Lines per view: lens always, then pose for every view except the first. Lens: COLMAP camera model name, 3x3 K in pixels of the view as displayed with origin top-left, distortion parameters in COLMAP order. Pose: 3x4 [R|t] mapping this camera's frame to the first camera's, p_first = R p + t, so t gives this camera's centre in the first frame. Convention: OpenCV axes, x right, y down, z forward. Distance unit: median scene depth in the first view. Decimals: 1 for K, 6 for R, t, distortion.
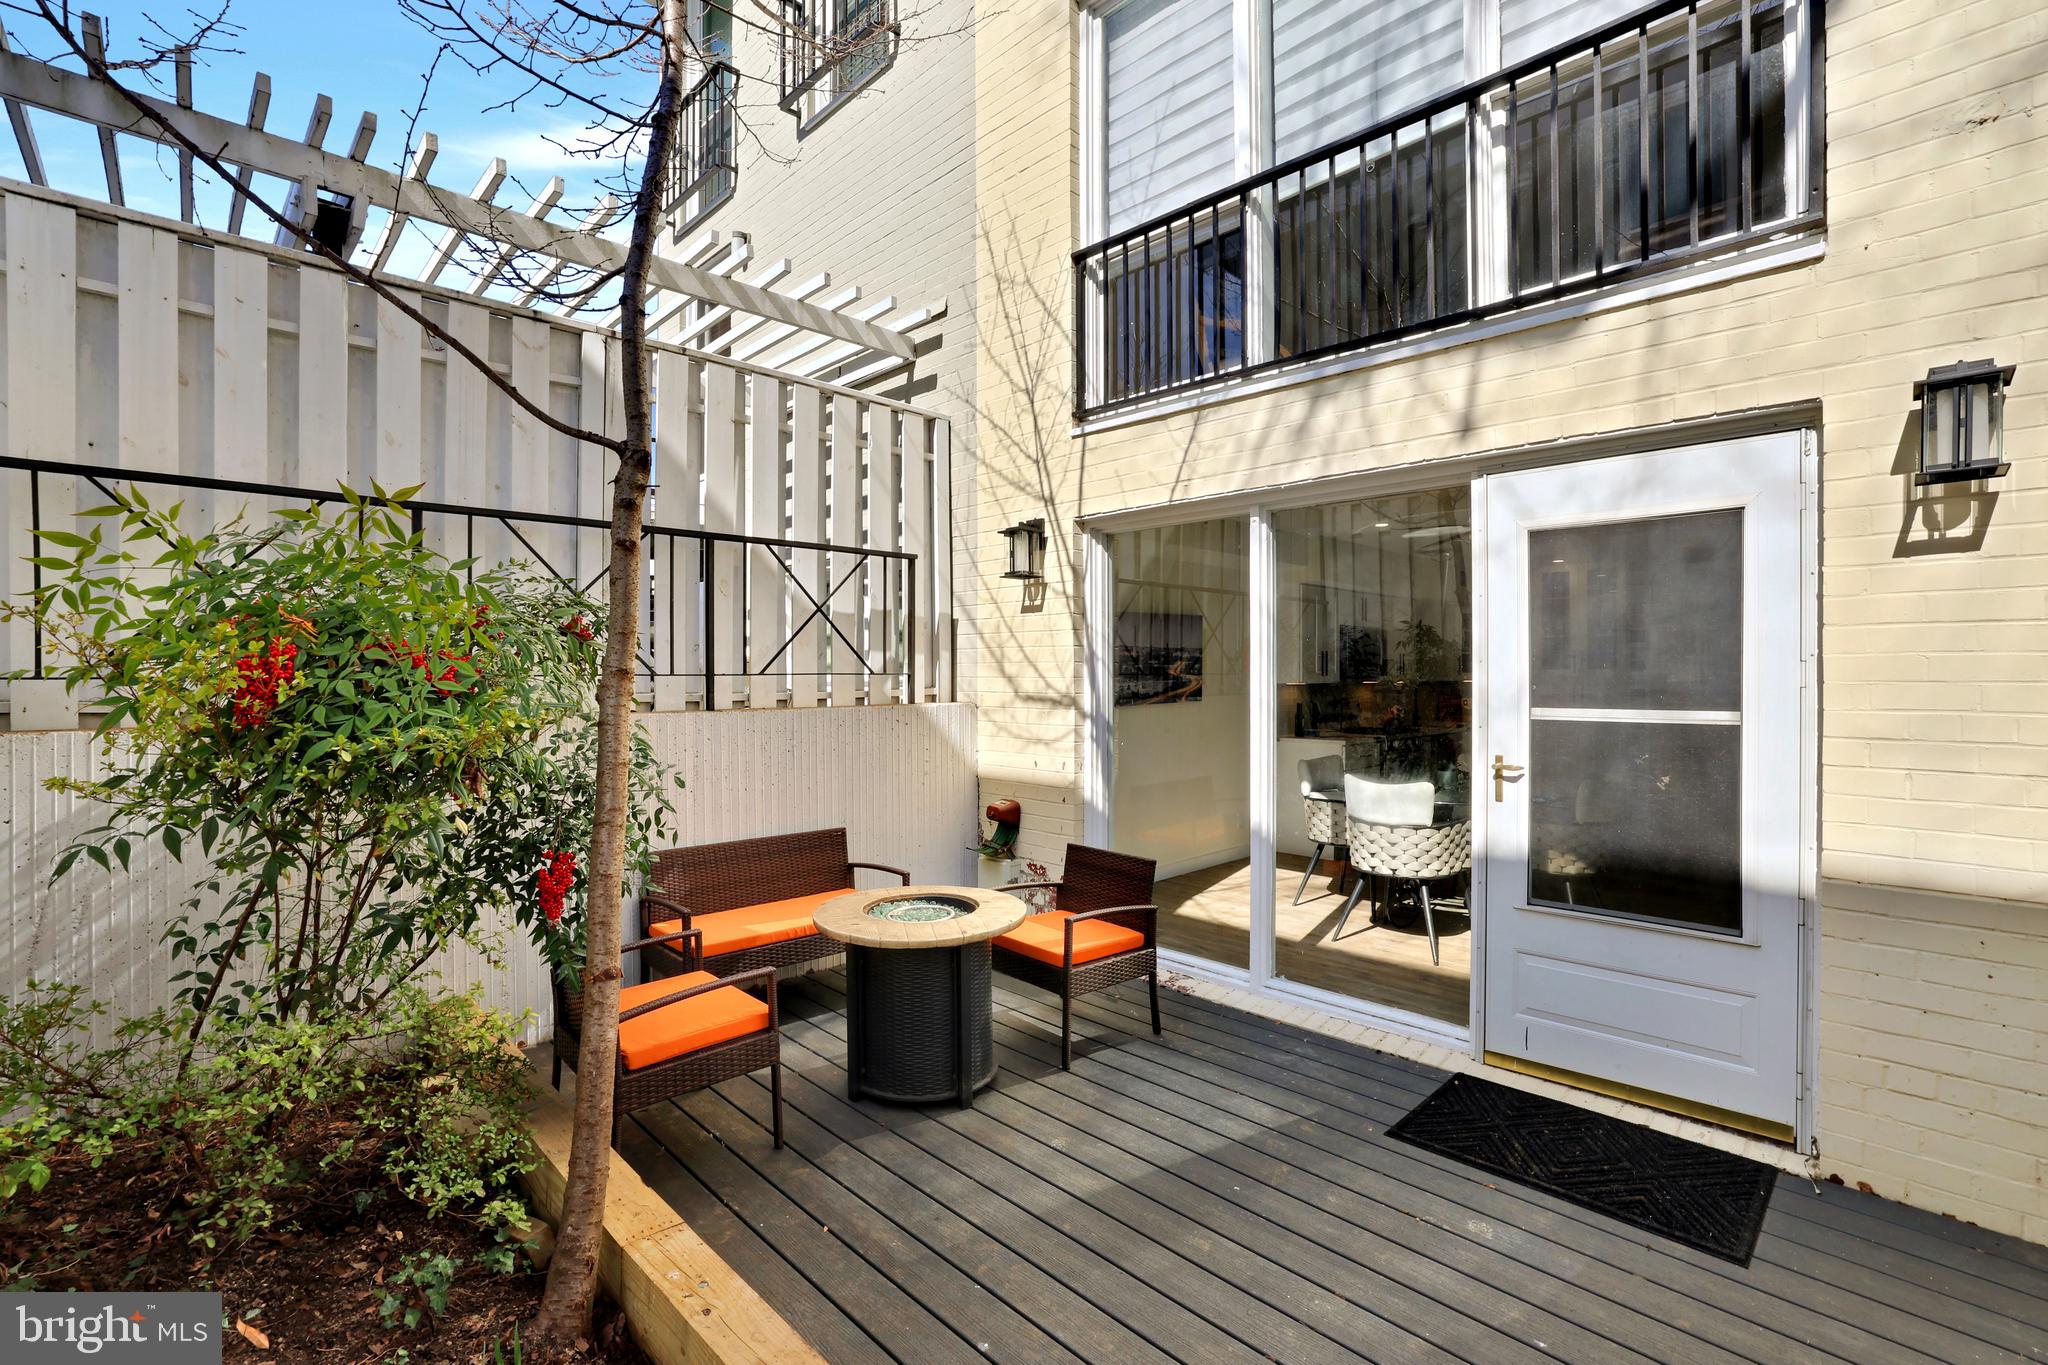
lens RADIAL K [[896.8, 0, 1018.8], [0, 896.8, 670.6], [0, 0, 1]] dist [-0.049288, 0.018437]
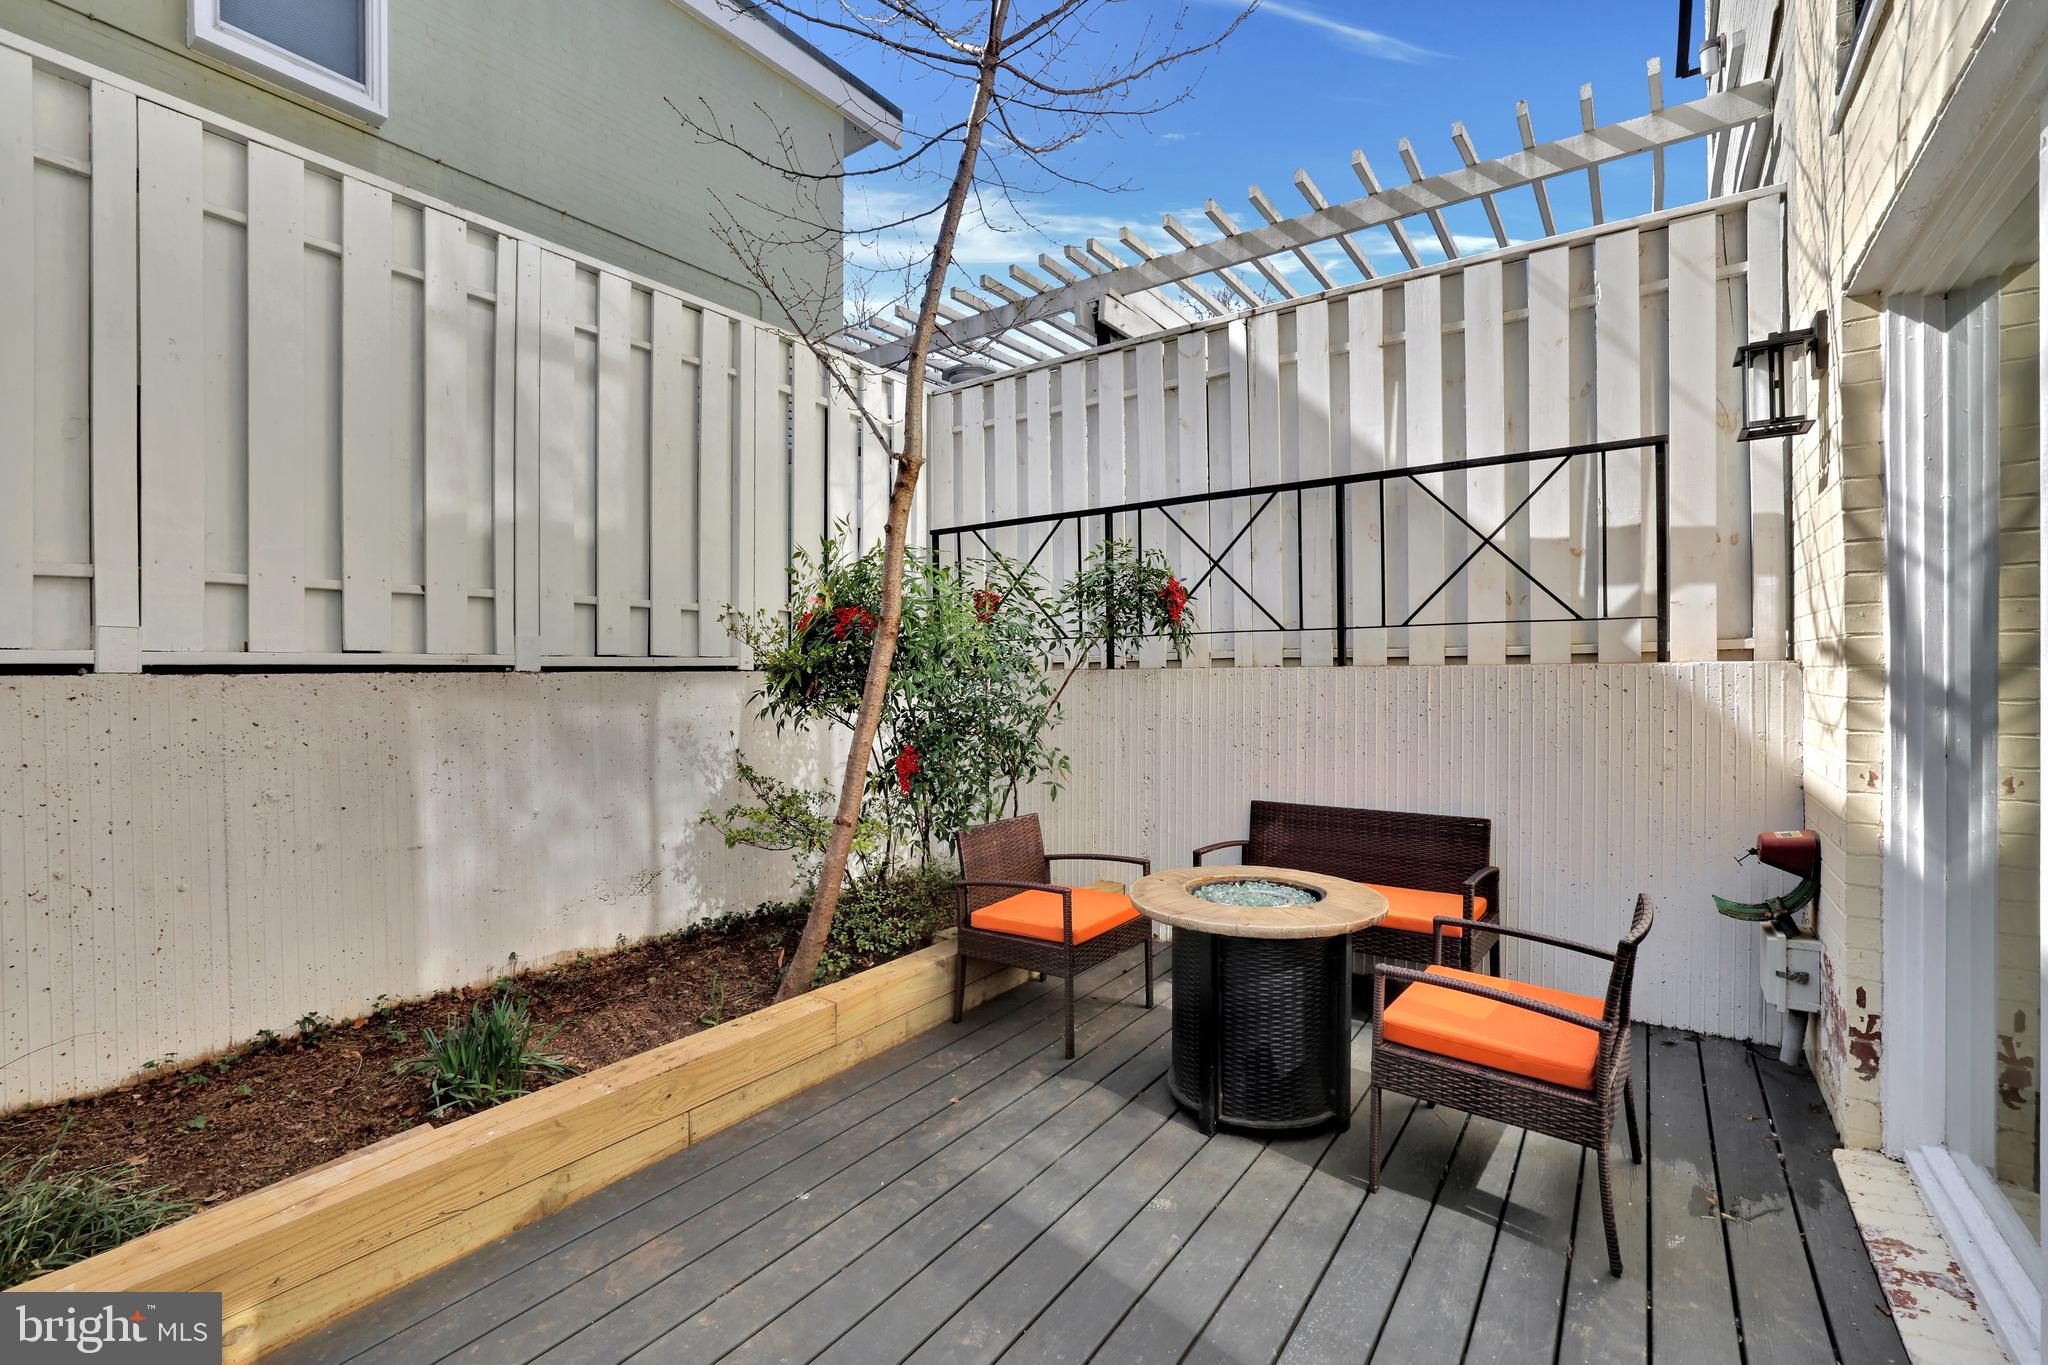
lens RADIAL K [[896.8, 0, 1018.8], [0, 896.8, 670.6], [0, 0, 1]] dist [-0.049288, 0.018437]
pose [[0.162300, 0.034233, -0.986147, 0.657322], [0.033045, 0.998649, 0.040106, 0.001327], [0.986188, -0.039097, 0.160949, 0.610037]]
